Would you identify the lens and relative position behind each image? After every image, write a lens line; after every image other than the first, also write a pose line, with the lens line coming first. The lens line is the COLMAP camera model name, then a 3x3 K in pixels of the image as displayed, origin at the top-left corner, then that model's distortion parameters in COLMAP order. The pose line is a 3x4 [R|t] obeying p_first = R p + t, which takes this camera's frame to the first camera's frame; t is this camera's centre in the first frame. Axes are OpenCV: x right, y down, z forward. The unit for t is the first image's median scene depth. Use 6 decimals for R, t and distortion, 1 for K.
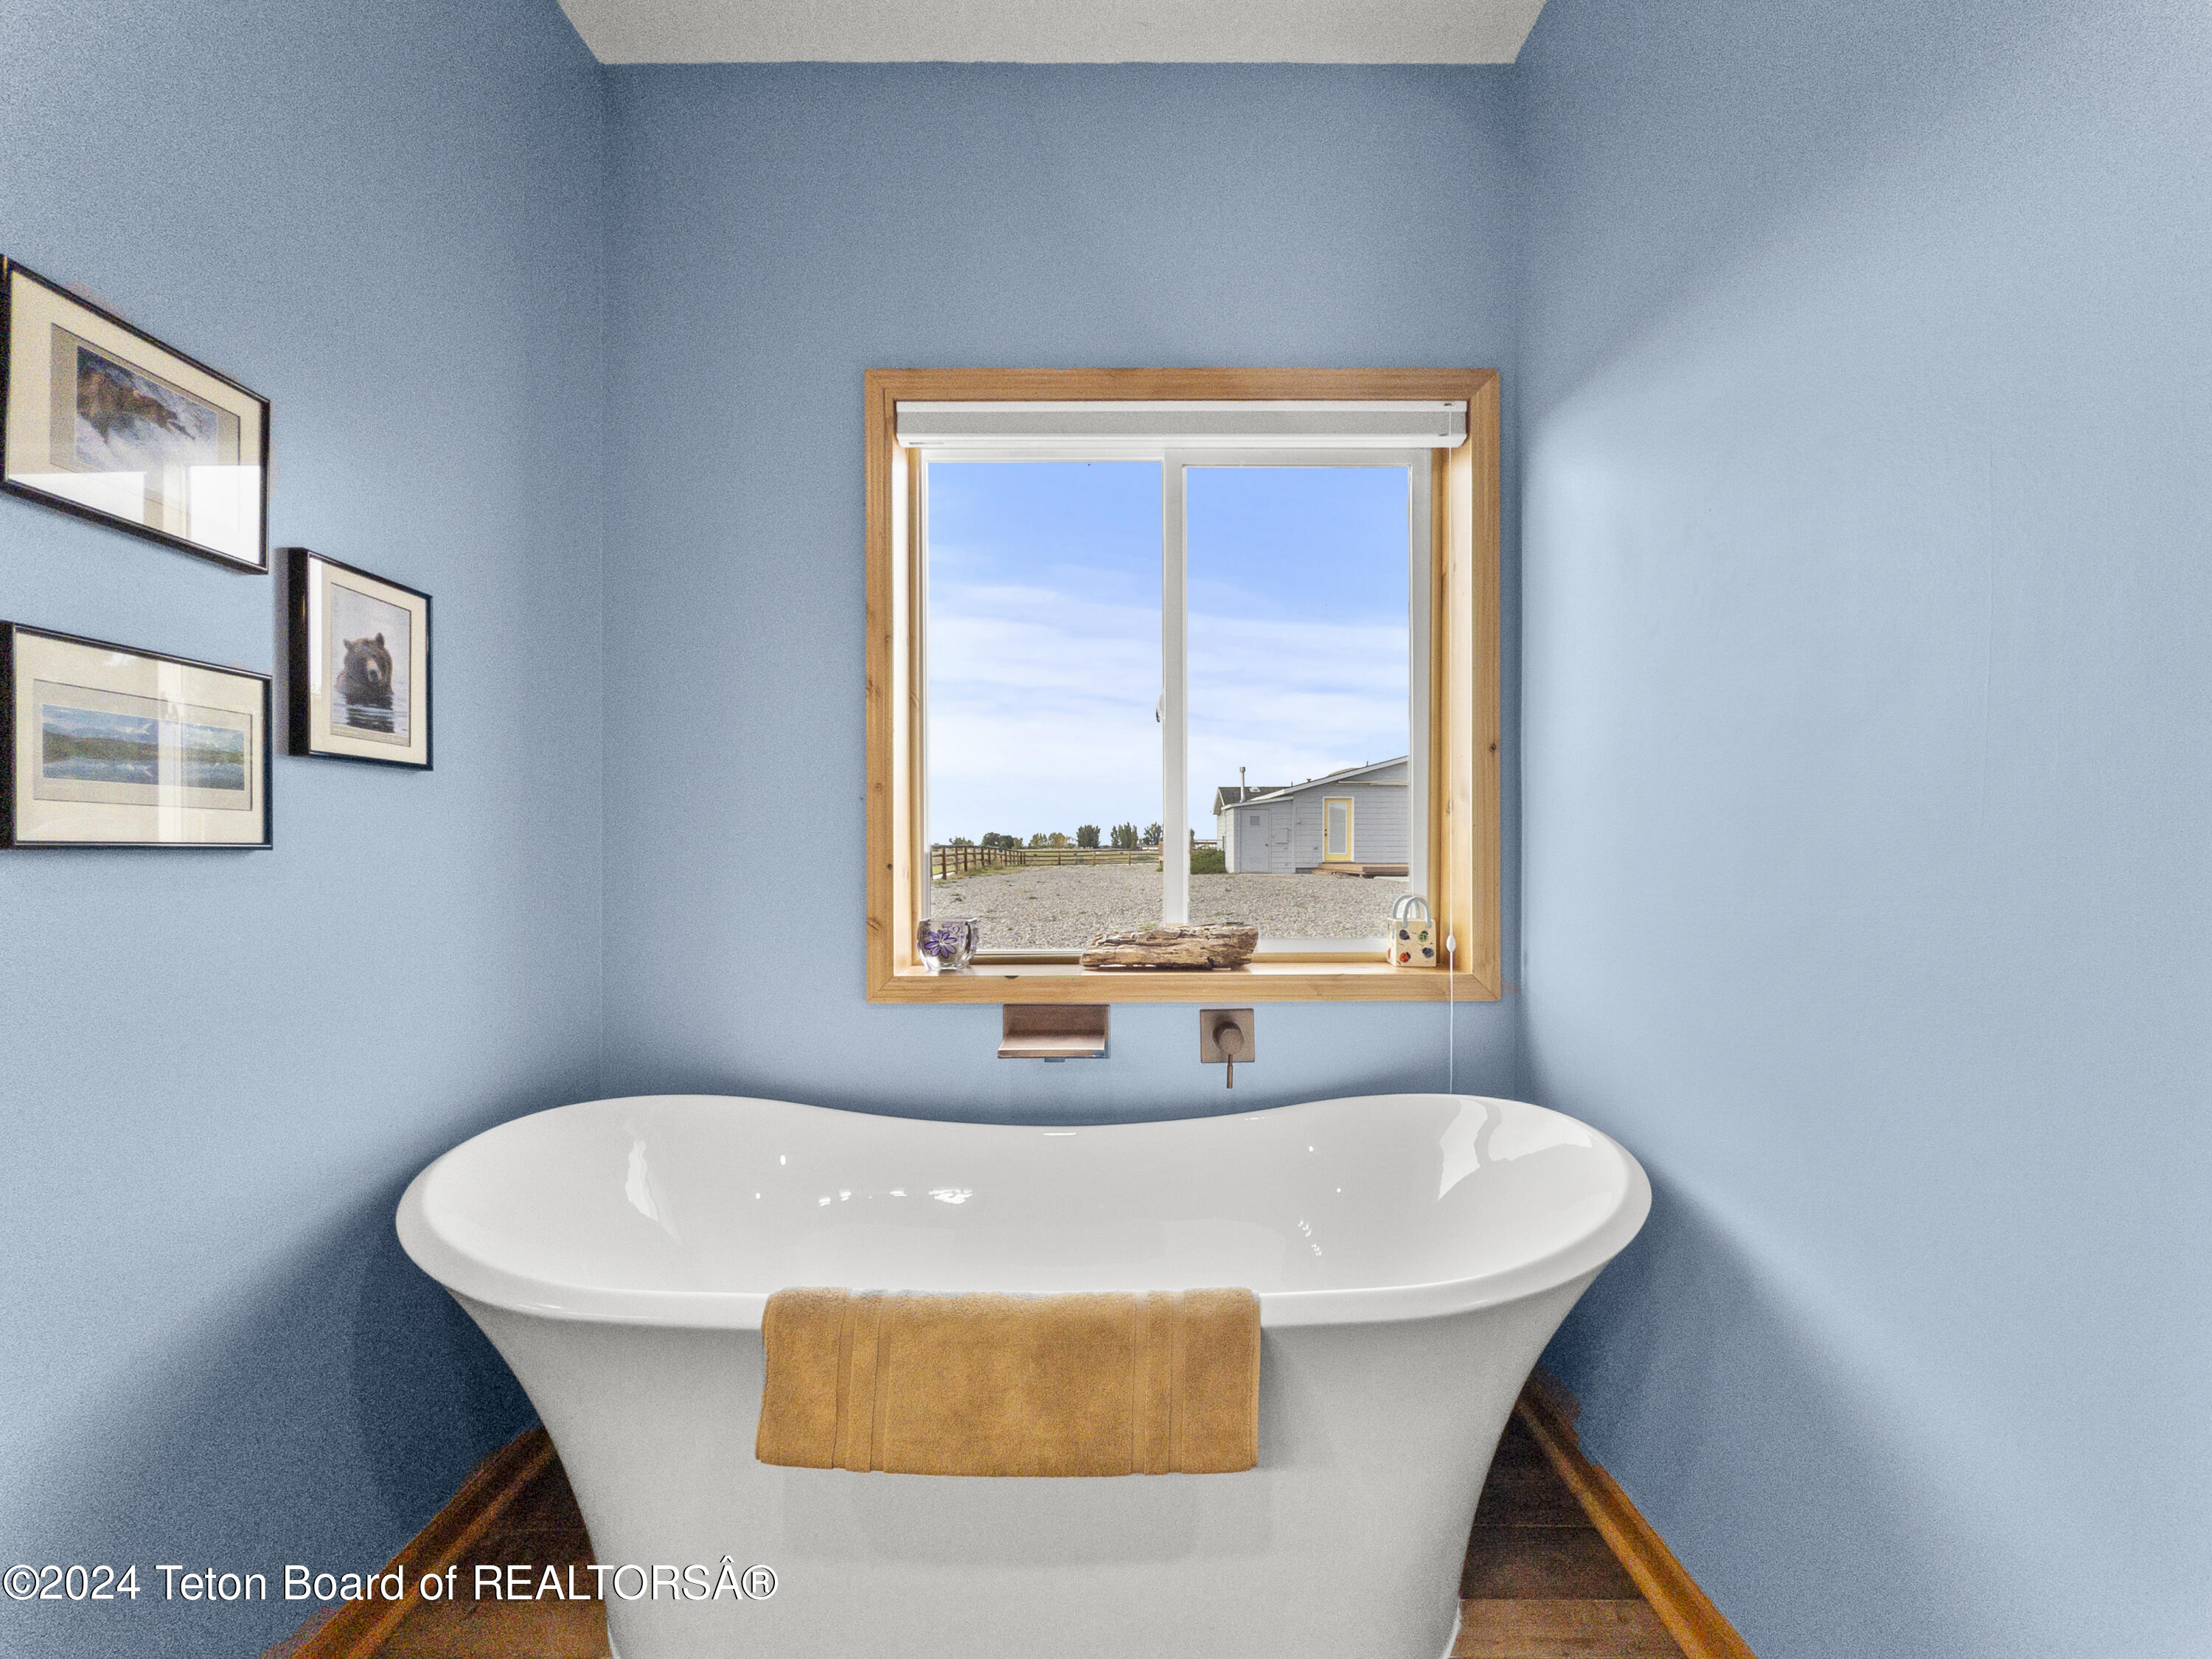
lens RADIAL K [[891.1, 0, 1112.9], [0, 891.1, 855.1], [0, 0, 1]] dist [-0.001853, 0.000491]
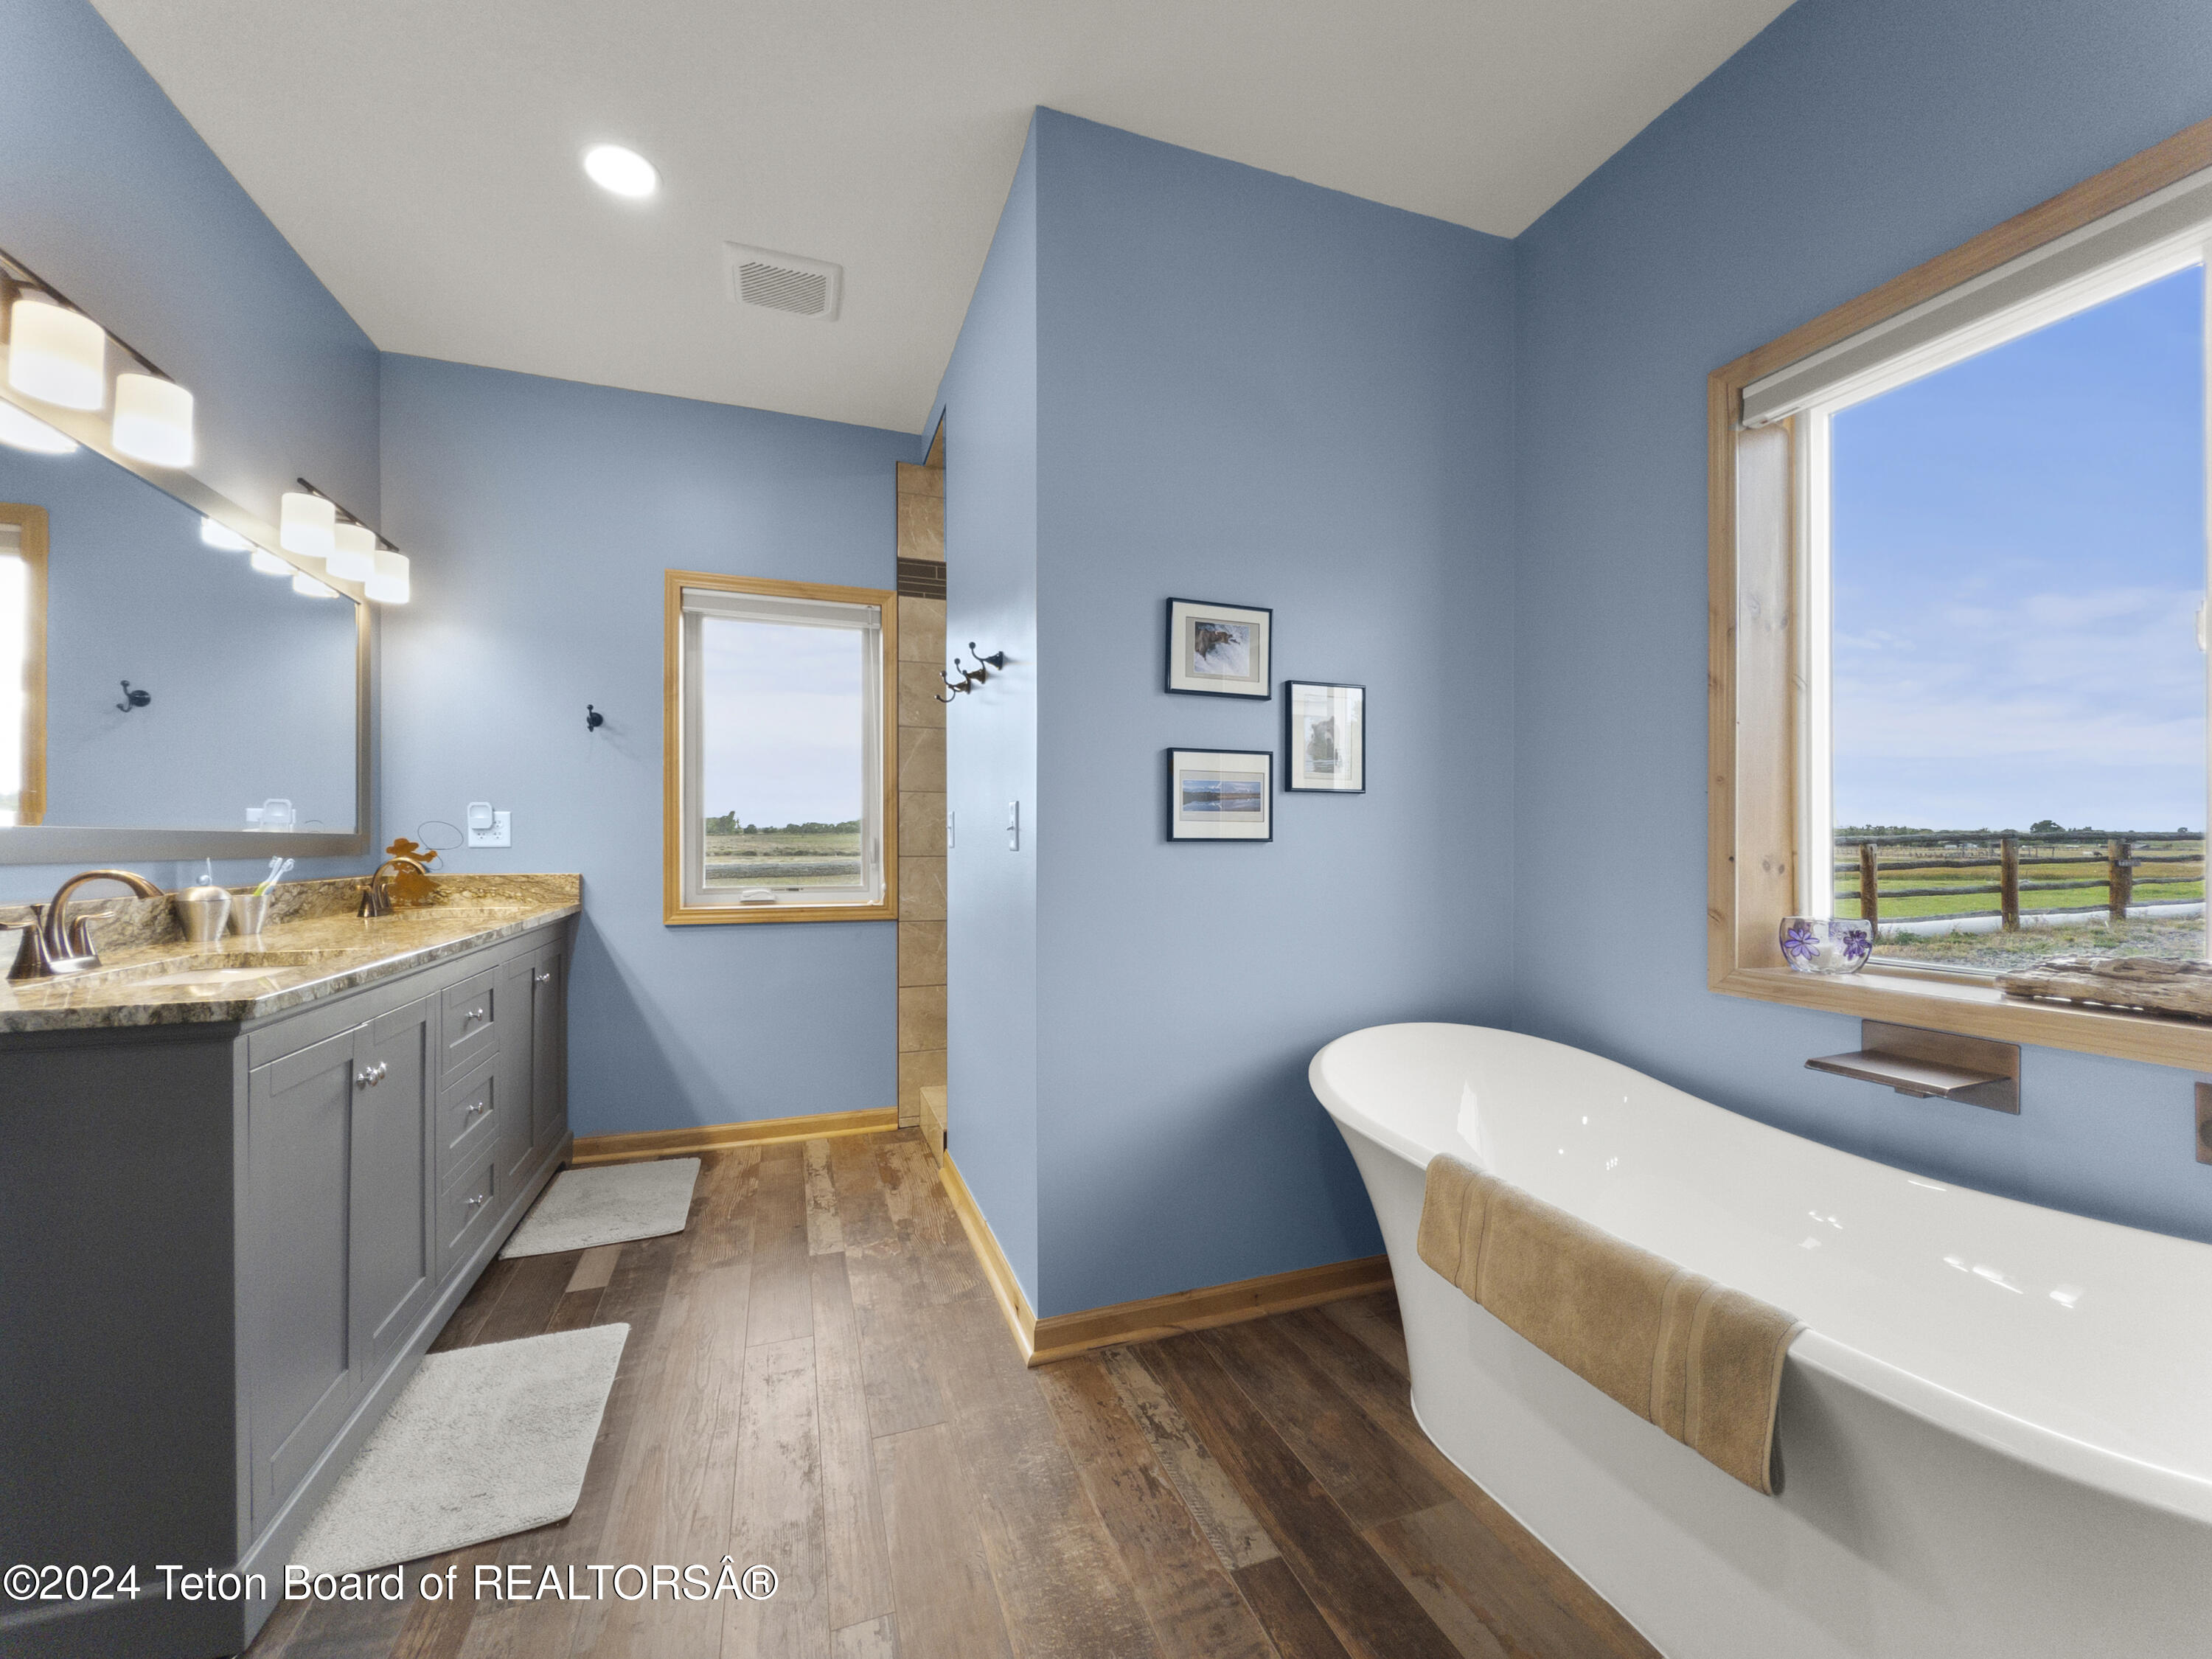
lens RADIAL K [[891.1, 0, 1111.4], [0, 891.1, 837.9], [0, 0, 1]] dist [-0.001853, 0.000491]
pose [[0.341202, -0.003170, -0.939985, 0.754341], [-0.006325, 0.999964, -0.005669, -0.001135], [0.939969, 0.007880, 0.341170, 0.012107]]
